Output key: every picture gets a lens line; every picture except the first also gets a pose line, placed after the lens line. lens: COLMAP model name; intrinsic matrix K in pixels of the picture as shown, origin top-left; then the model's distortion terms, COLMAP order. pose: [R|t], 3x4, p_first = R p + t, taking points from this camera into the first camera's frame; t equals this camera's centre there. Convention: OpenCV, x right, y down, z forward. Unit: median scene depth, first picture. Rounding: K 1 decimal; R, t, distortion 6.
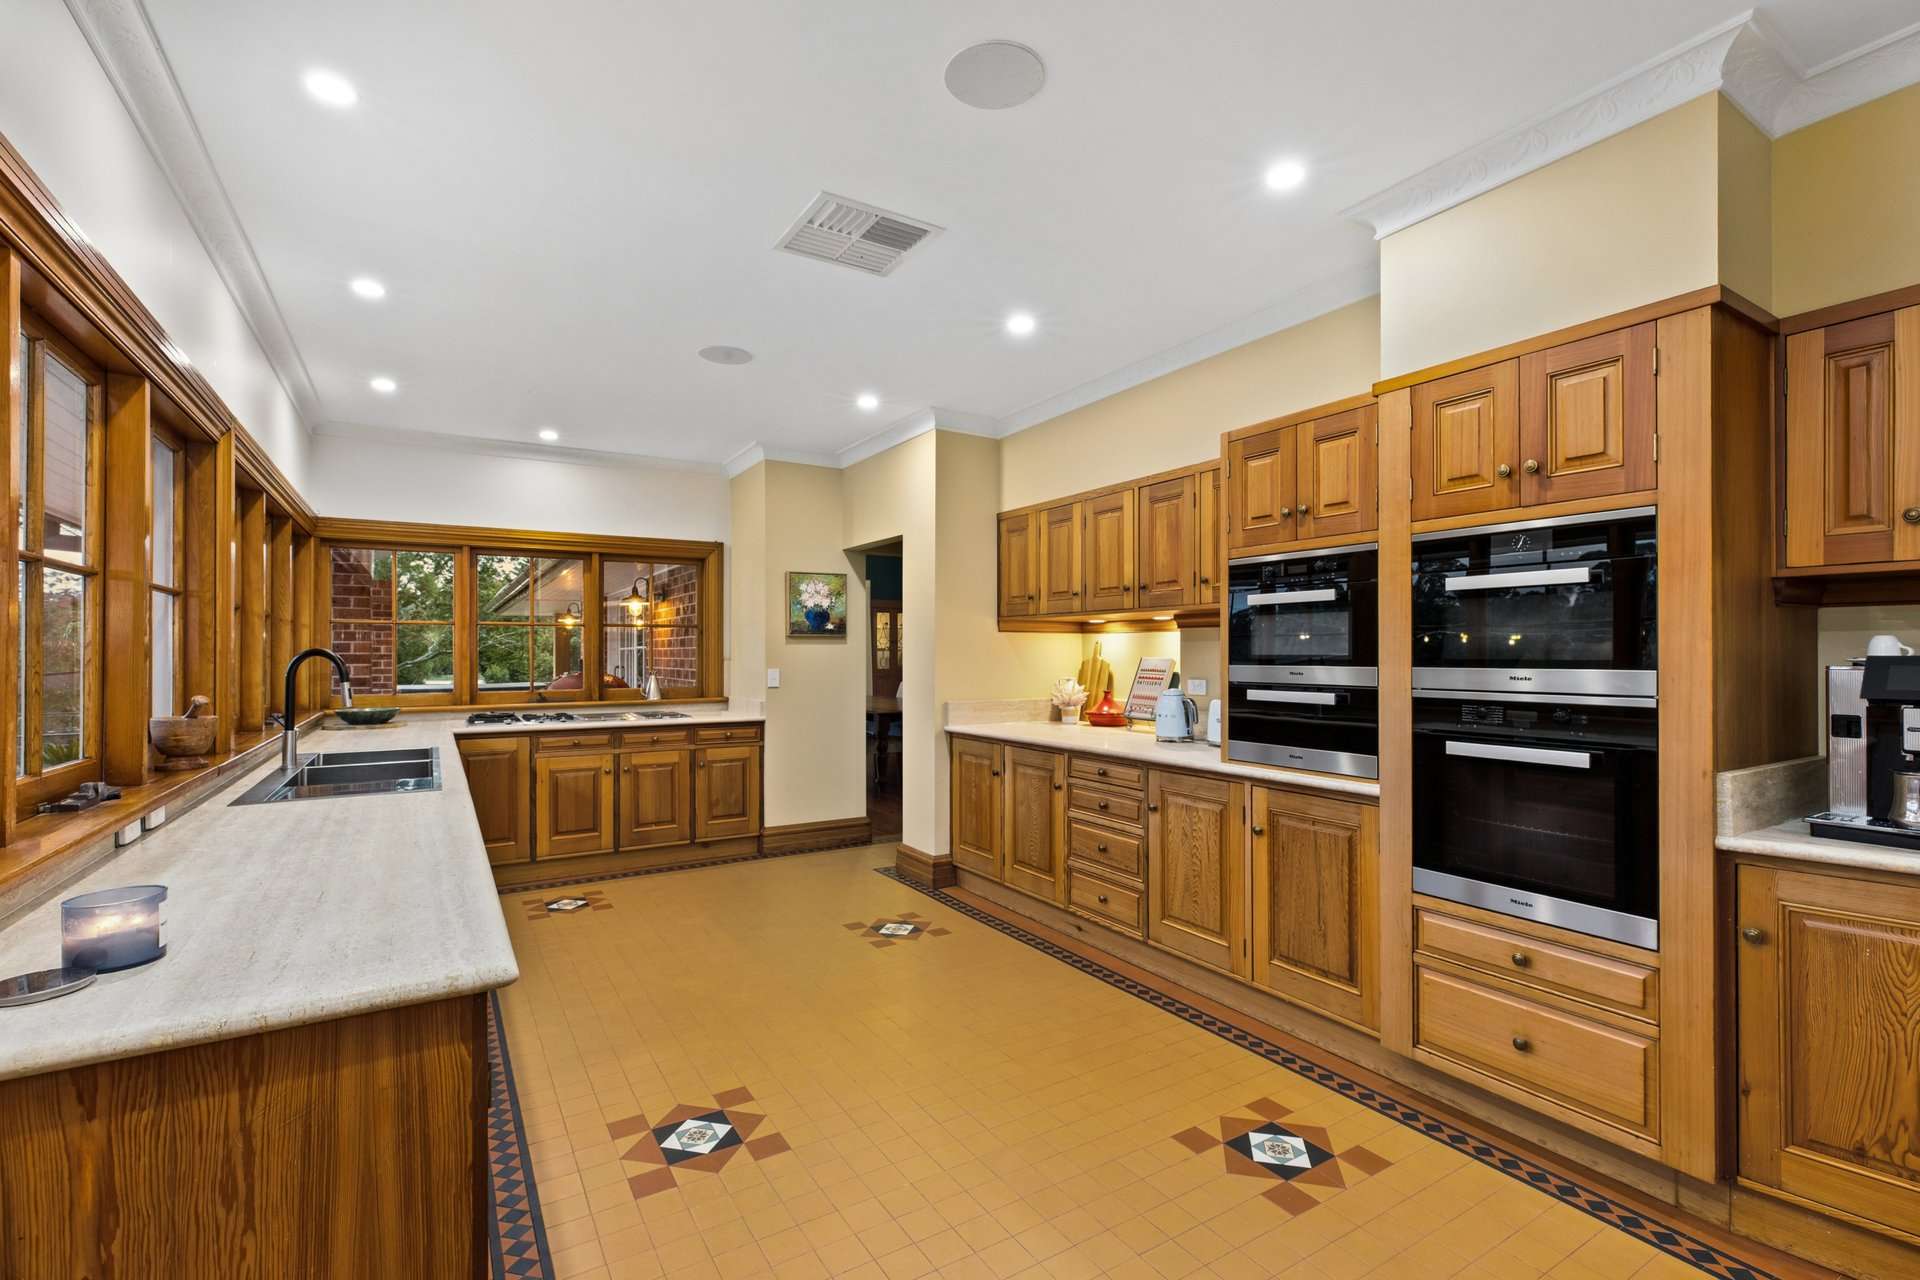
lens RADIAL K [[852.2, 0, 964.7], [0, 852.2, 654.2], [0, 0, 1]] dist [0.002103, -0.000131]
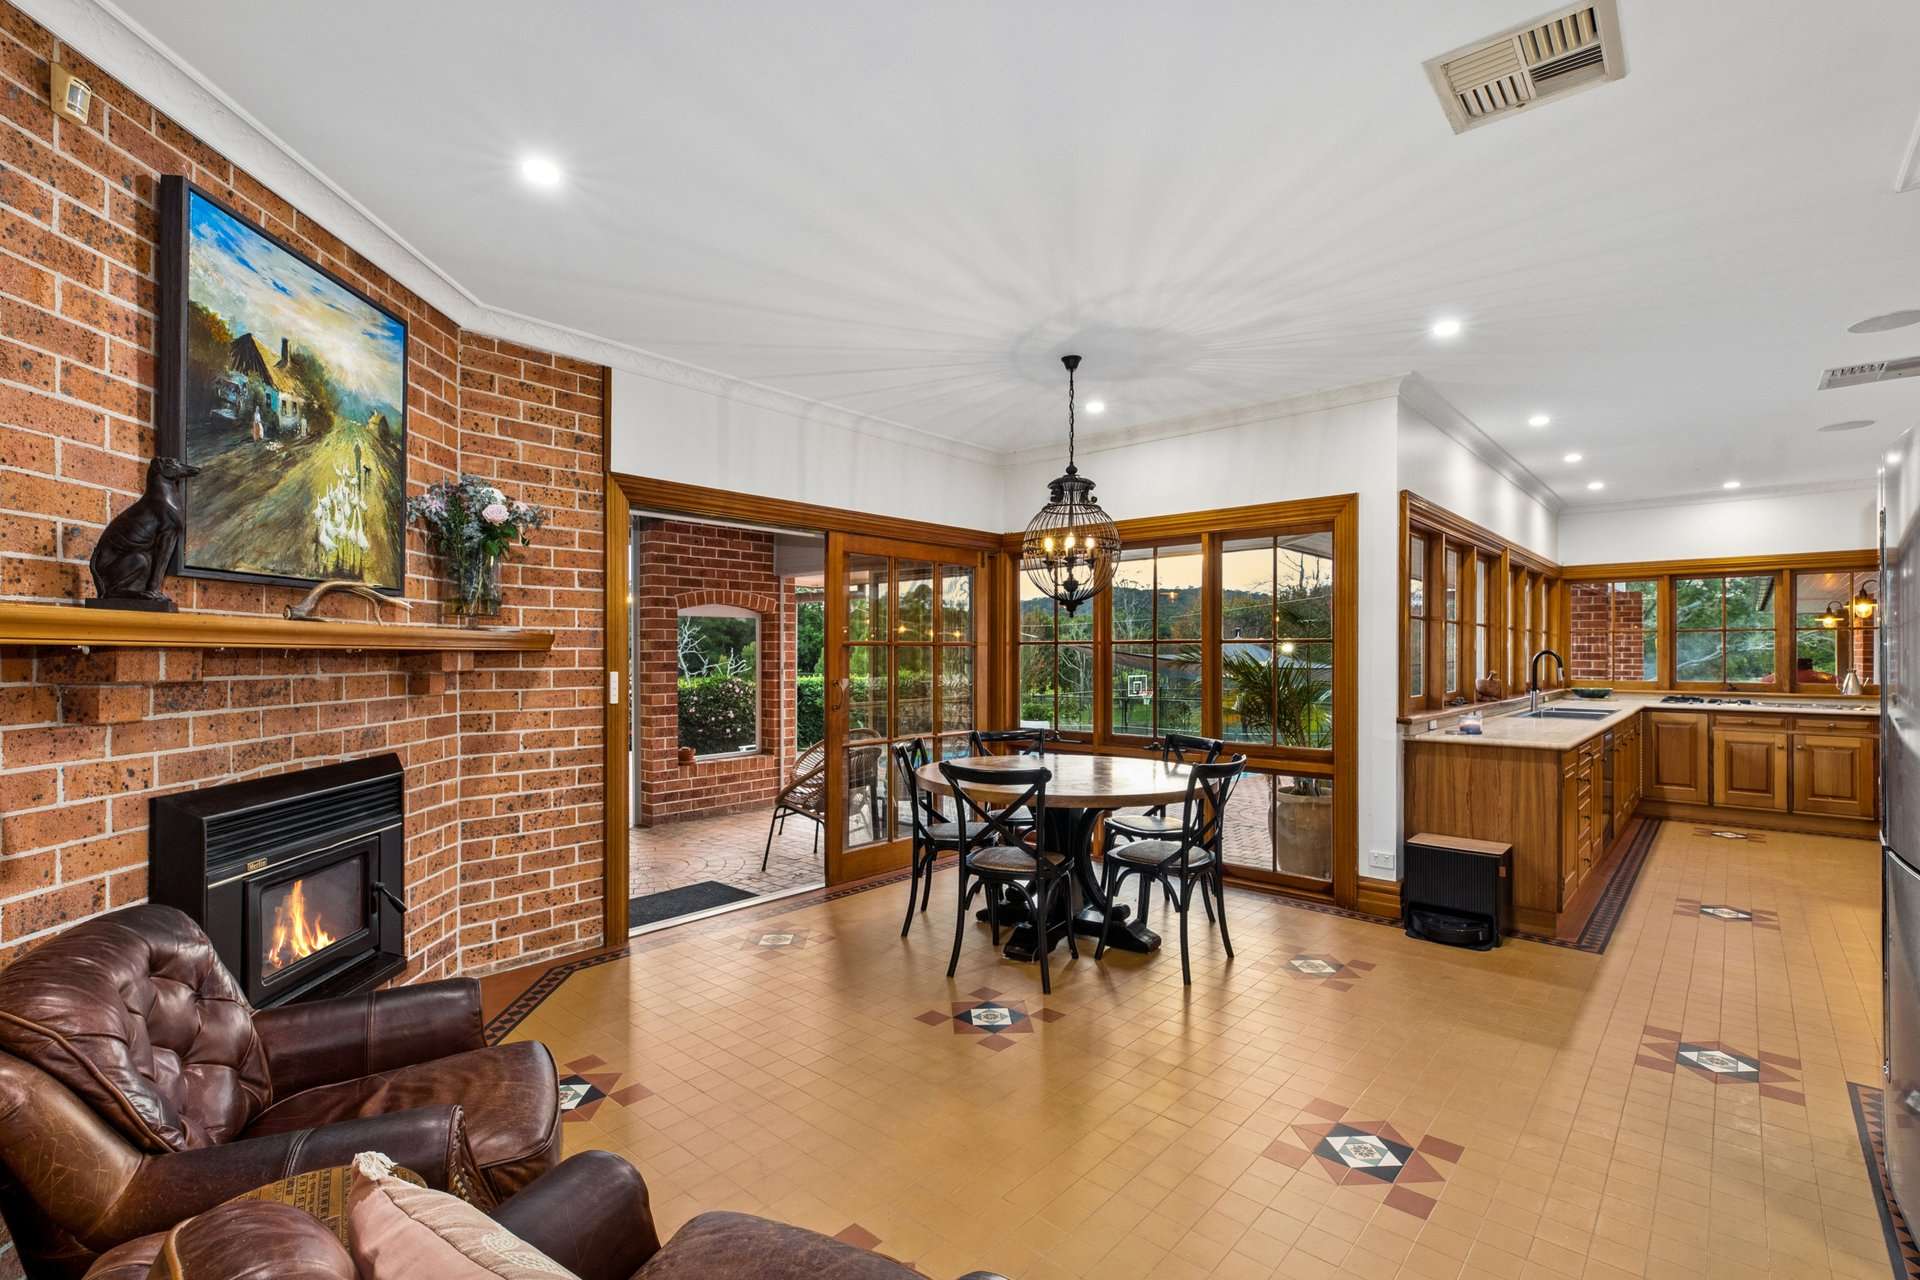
lens RADIAL K [[852.2, 0, 964.7], [0, 852.2, 654.2], [0, 0, 1]] dist [0.002103, -0.000131]
pose [[0.273097, 0.004602, -0.961975, 0.466365], [-0.002288, 0.999989, 0.004135, -0.001907], [0.961984, 0.001072, 0.273104, -0.503923]]
